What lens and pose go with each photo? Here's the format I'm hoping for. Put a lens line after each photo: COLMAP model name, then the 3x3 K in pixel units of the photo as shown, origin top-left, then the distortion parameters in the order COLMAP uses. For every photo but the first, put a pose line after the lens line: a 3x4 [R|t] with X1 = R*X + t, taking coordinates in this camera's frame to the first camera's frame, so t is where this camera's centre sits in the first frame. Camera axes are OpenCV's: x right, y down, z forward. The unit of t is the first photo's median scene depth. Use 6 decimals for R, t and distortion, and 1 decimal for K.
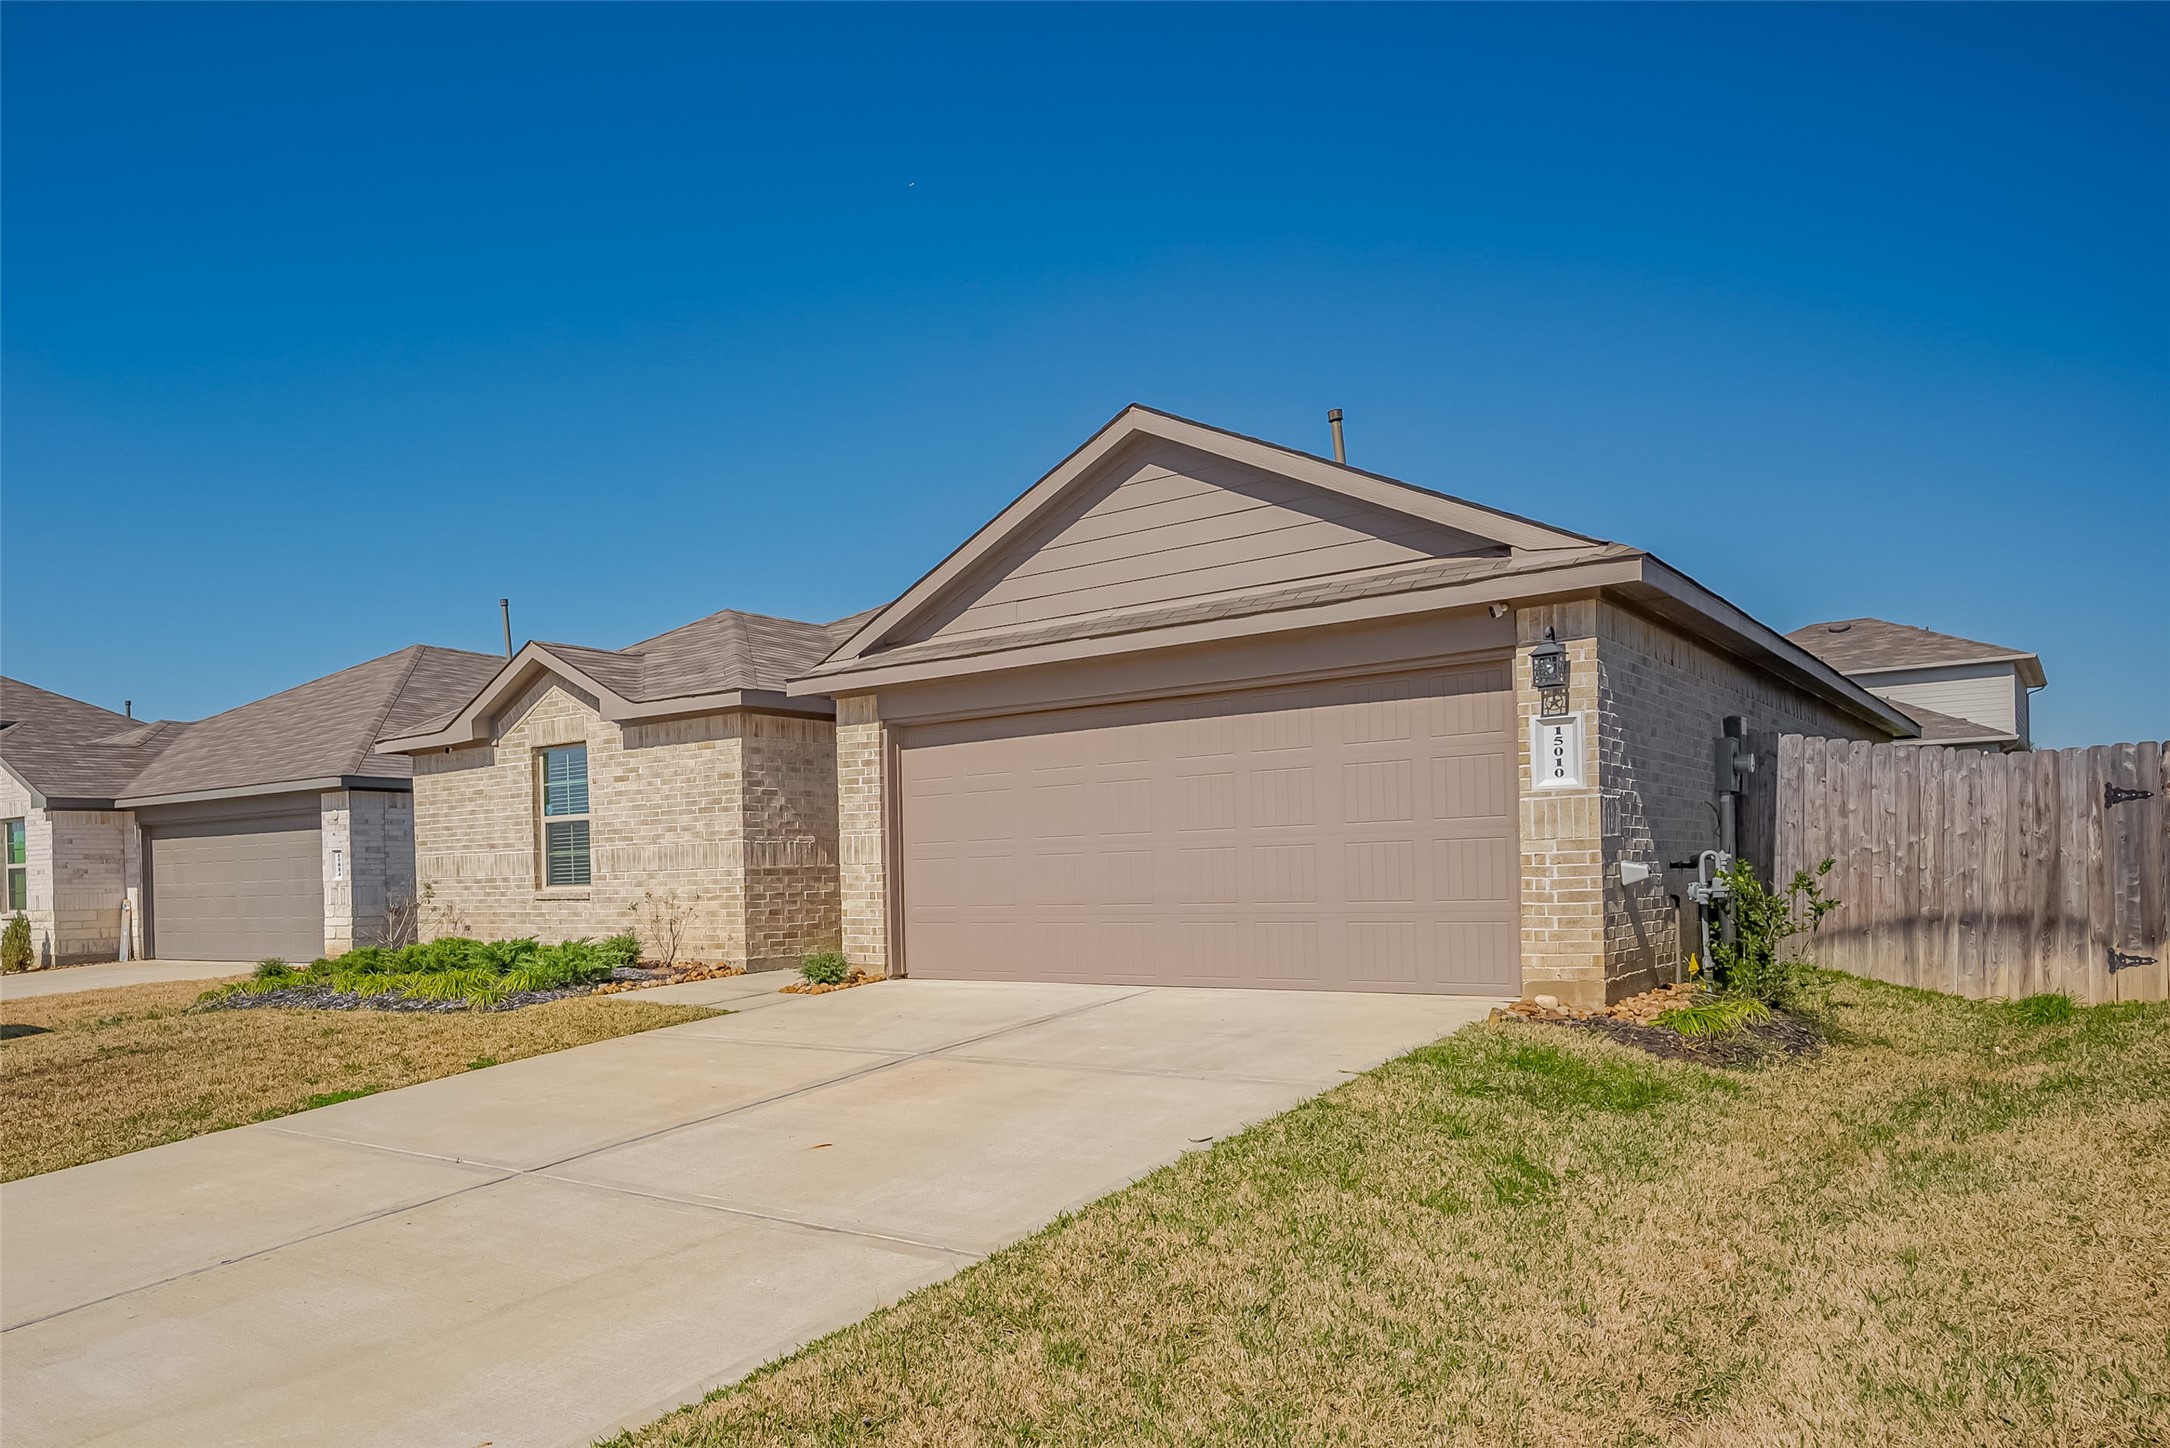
lens RADIAL K [[1315.5, 0, 1085.5], [0, 1315.5, 733.9], [0, 0, 1]] dist [-0.001037, -0.000155]
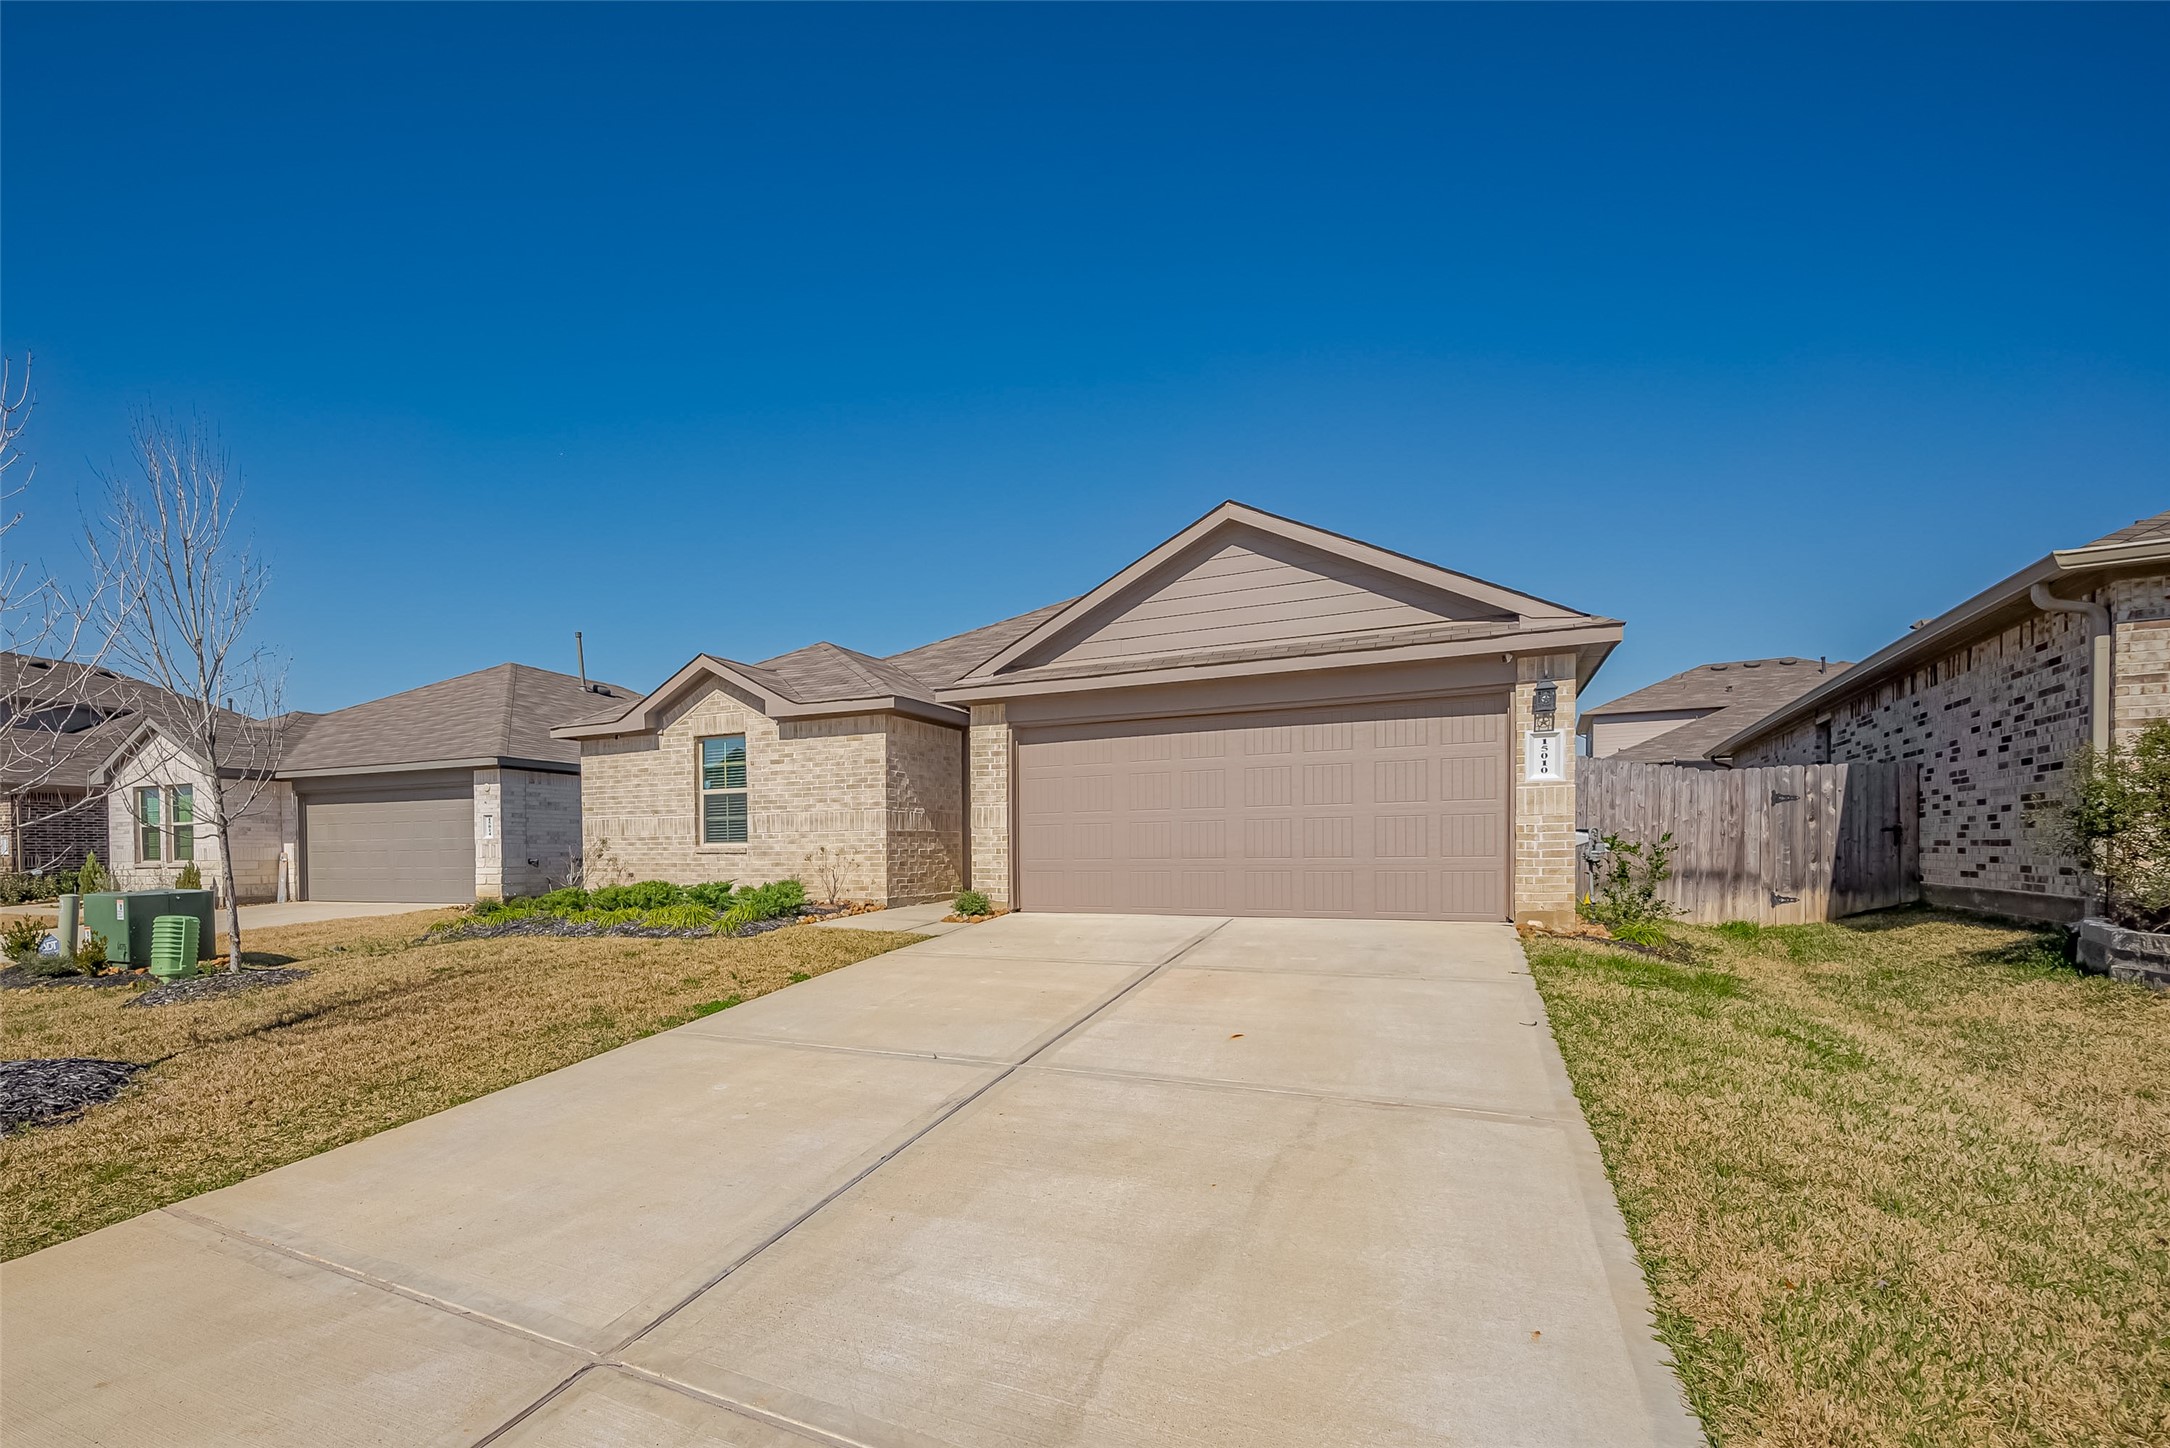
lens RADIAL K [[864.5, 0, 1072.6], [0, 864.5, 774.9], [0, 0, 1]] dist [-0.000150, 0.000014]
pose [[0.982325, 0.028260, 0.185039, -0.240567], [-0.031795, 0.999364, 0.016163, 0.025733], [-0.184464, -0.021761, 0.982598, 0.103398]]
